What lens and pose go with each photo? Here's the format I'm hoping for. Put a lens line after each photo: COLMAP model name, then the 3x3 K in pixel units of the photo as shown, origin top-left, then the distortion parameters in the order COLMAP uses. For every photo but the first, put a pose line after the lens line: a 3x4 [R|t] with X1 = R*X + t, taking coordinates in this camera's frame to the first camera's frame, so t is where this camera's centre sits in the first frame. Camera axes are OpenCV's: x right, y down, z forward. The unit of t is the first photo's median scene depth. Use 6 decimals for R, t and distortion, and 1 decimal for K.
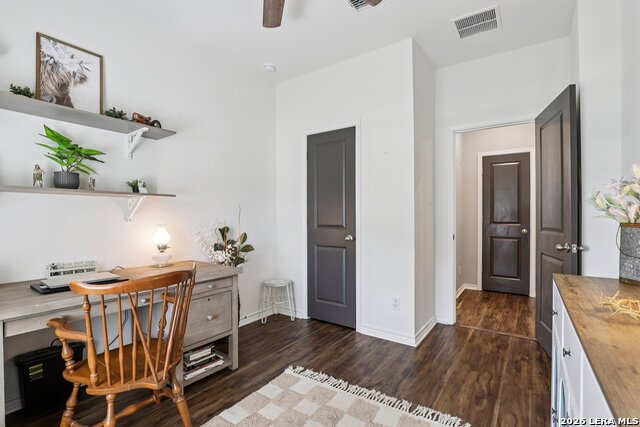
lens RADIAL K [[309.0, 0, 320.9], [0, 309.0, 221.9], [0, 0, 1]] dist [-0.025460, 0.000077]
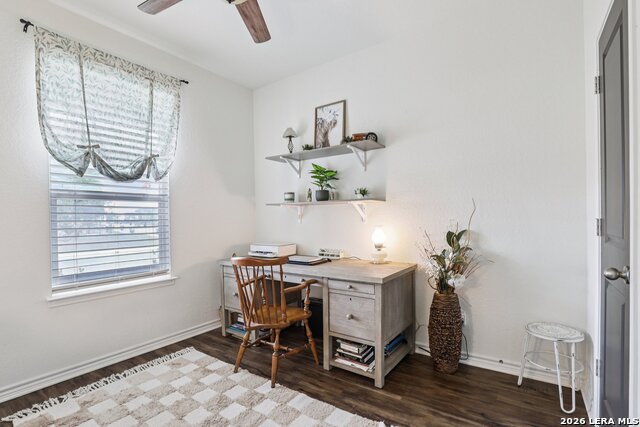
lens RADIAL K [[309.0, 0, 320.9], [0, 309.0, 221.9], [0, 0, 1]] dist [-0.025460, 0.000077]
pose [[-0.020092, 0.016210, -0.999667, 0.680066], [0.001694, 0.999868, 0.016179, -0.023773], [0.999797, -0.001368, -0.020117, 0.933977]]
